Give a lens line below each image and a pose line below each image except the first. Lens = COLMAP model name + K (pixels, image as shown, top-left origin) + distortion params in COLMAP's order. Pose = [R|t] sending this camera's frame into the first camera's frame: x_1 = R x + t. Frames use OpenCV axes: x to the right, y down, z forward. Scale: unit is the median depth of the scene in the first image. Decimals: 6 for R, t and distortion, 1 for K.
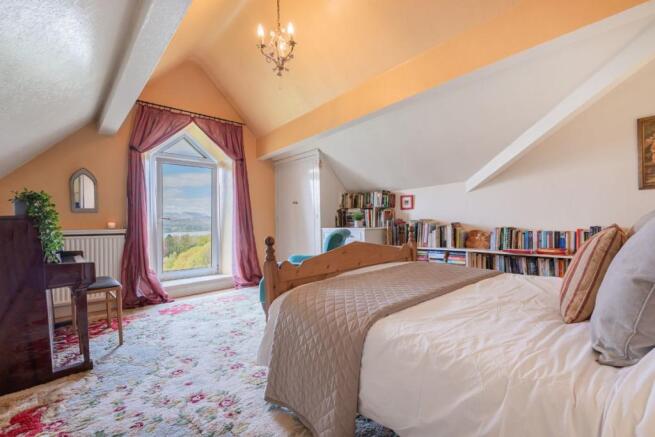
lens RADIAL K [[289.3, 0, 328.9], [0, 289.3, 236.6], [0, 0, 1]] dist [0.000811, -0.000410]
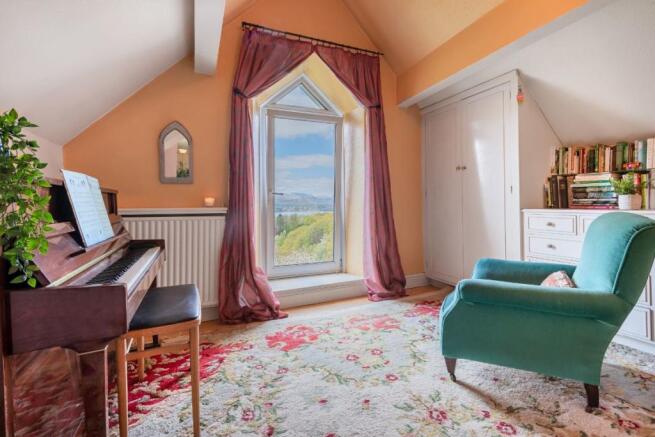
lens RADIAL K [[289.3, 0, 328.9], [0, 289.3, 236.6], [0, 0, 1]] dist [0.000811, -0.000410]
pose [[0.943605, 0.044022, -0.328135, -0.193288], [-0.022362, 0.997332, 0.069495, -0.007965], [0.330318, -0.058238, 0.942071, 0.341402]]
